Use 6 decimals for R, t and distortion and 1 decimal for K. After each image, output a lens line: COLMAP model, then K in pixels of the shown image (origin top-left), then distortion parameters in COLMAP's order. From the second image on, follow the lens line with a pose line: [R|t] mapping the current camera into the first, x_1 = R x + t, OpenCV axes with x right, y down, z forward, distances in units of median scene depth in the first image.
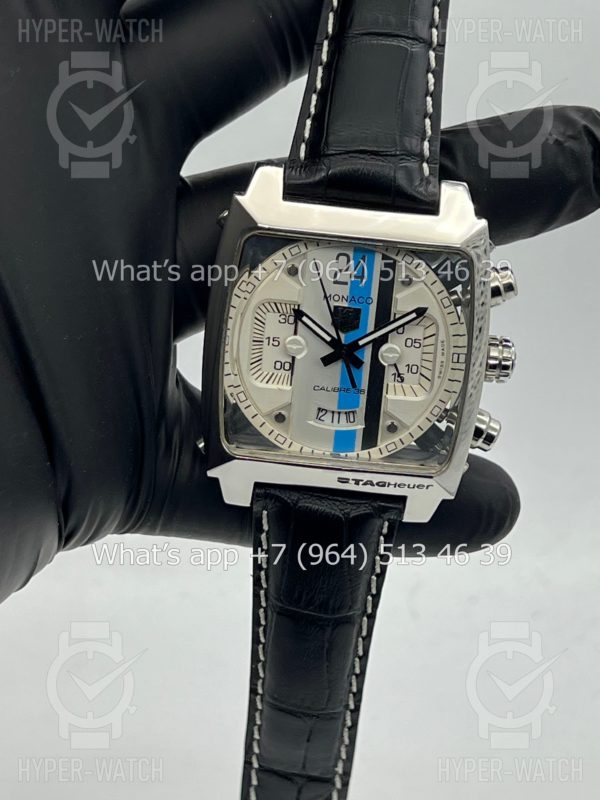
lens RADIAL K [[1810.9, 0, 299.5], [0, 1810.9, 428.7], [0, 0, 1]] dist [0.082451, 0.858755]
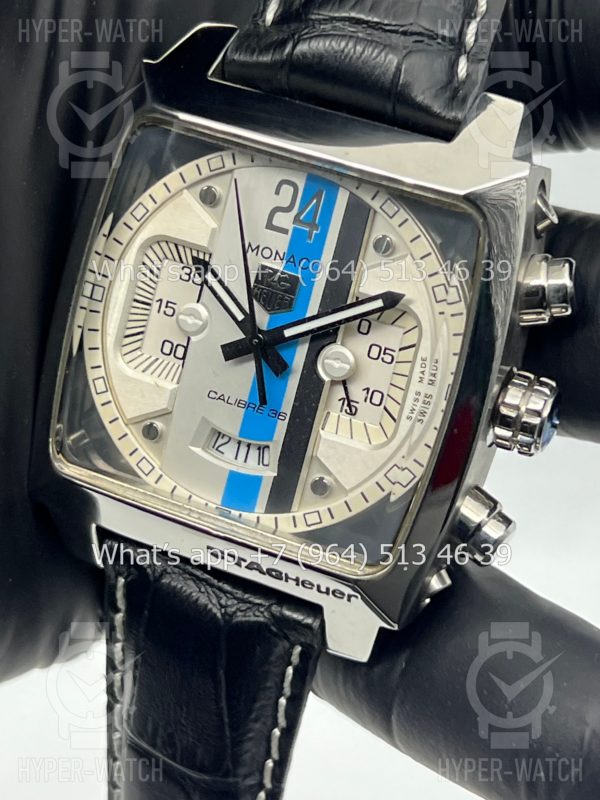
lens RADIAL K [[1810.9, 0, 299.5], [0, 1810.9, 428.7], [0, 0, 1]] dist [0.082451, 0.858755]
pose [[0.927021, 0.201543, -0.316249, 0.230227], [-0.224705, 0.973679, -0.038160, 0.005134], [0.300234, 0.106438, 0.947909, 0.435153]]
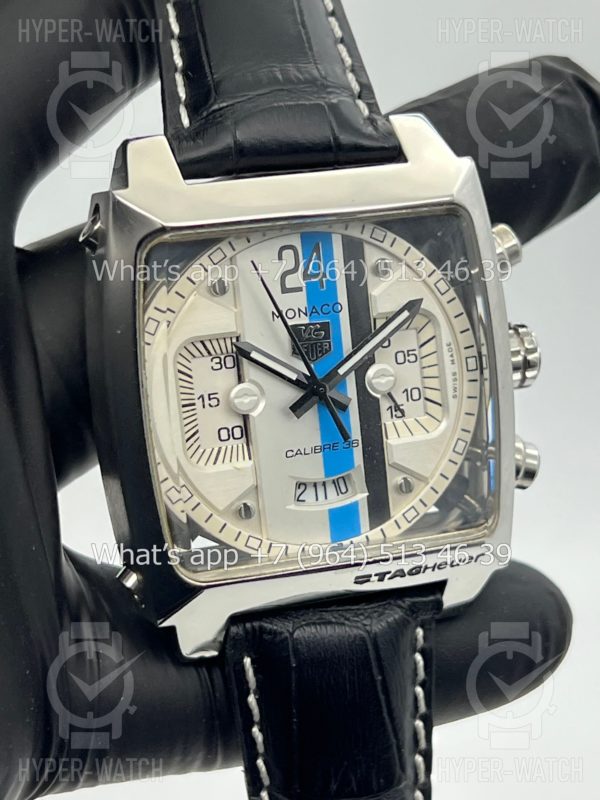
lens RADIAL K [[1810.9, 0, 299.5], [0, 1810.9, 428.7], [0, 0, 1]] dist [0.082451, 0.858755]
pose [[0.939104, -0.227882, 0.257204, -0.155018], [0.243252, 0.969525, -0.029167, -0.011184], [-0.242719, 0.089956, 0.965917, 0.359433]]
